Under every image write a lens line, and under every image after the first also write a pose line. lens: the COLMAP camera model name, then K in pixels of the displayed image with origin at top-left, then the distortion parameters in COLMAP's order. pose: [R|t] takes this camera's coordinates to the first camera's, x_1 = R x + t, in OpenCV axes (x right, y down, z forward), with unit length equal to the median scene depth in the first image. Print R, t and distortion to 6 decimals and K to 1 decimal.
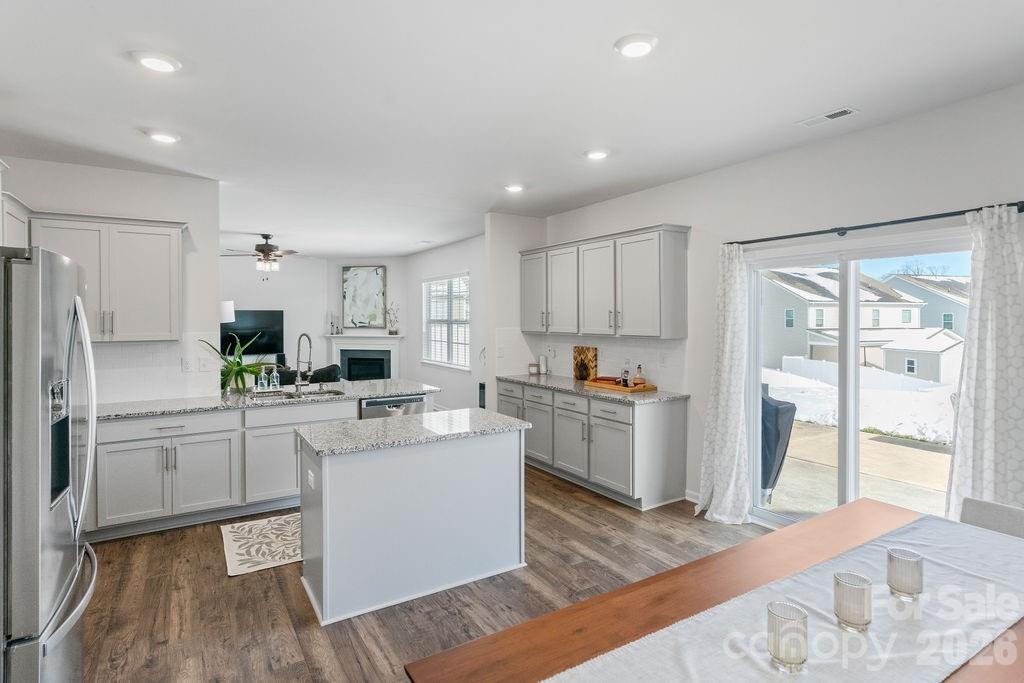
lens RADIAL K [[528.0, 0, 511.0], [0, 528.0, 315.0], [0, 0, 1]] dist [-0.001330, -0.000225]
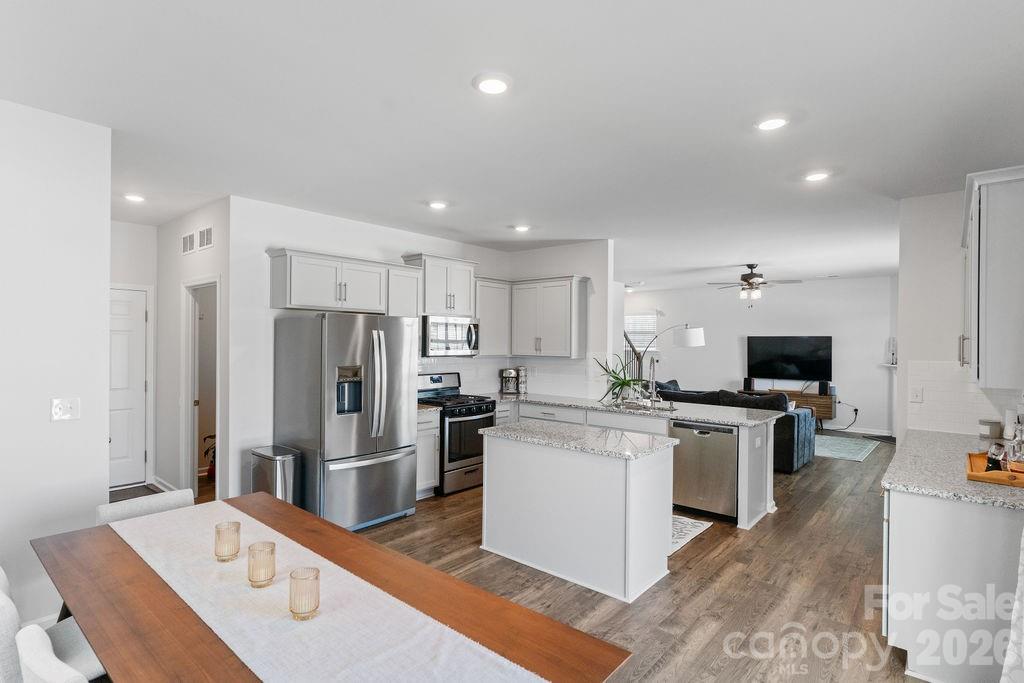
lens RADIAL K [[523.4, 0, 508.8], [0, 523.4, 334.4], [0, 0, 1]] dist [-0.002891, 0.000751]
pose [[0.300550, -0.005585, -0.953750, 0.484749], [-0.006599, 0.999947, -0.007934, -0.001034], [0.953743, 0.008678, 0.300497, 0.282068]]
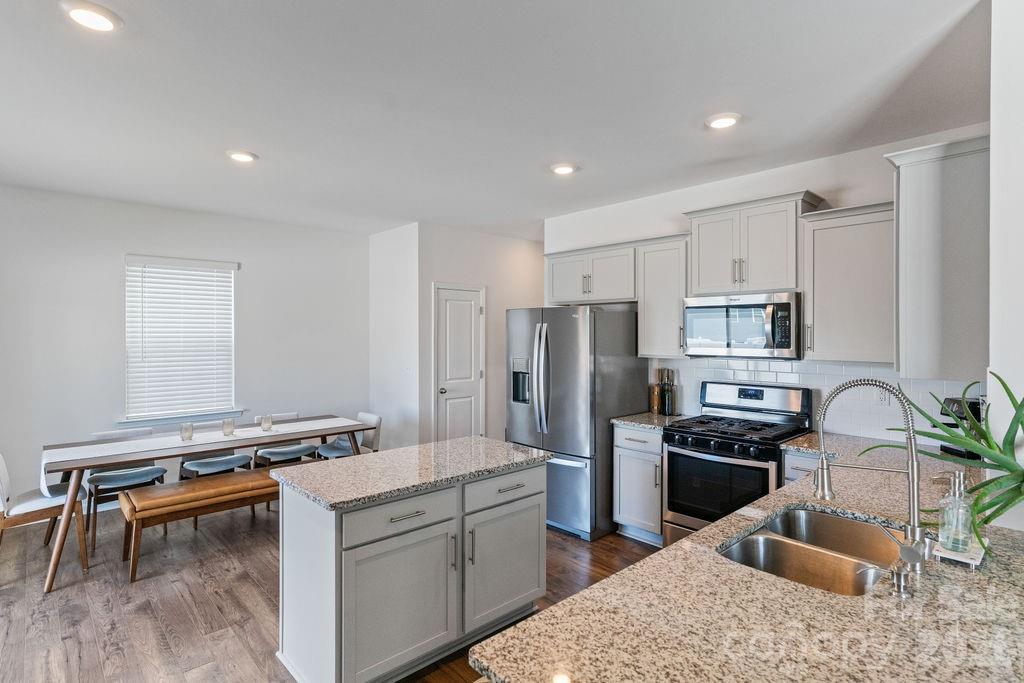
lens RADIAL K [[523.4, 0, 508.8], [0, 523.4, 334.4], [0, 0, 1]] dist [-0.002891, 0.000751]
pose [[-0.981142, 0.002540, -0.193271, -0.080724], [0.002795, 0.999996, -0.001046, 0.005183], [0.193268, -0.001567, -0.981145, 1.006796]]
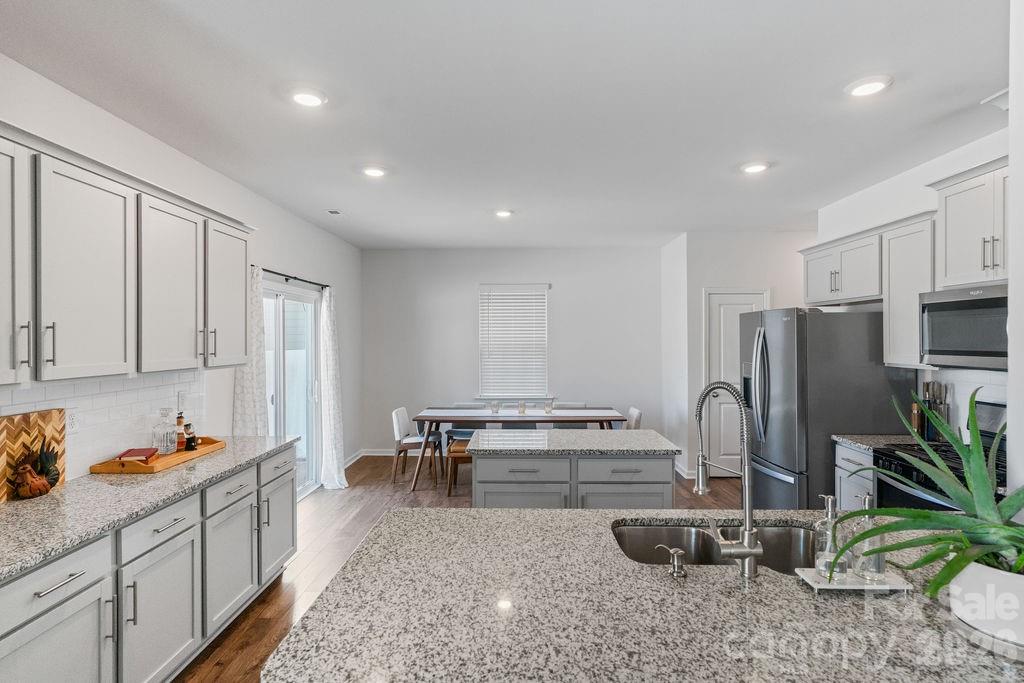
lens RADIAL K [[530.0, 0, 512.0], [0, 530.0, 341.5], [0, 0, 1]] dist [-0.000415, 0.000325]
pose [[-0.839462, 0.001836, 0.543416, -0.365029], [0.002923, 0.999995, 0.001136, 0.006355], [-0.543411, 0.002542, -0.839463, 1.073249]]
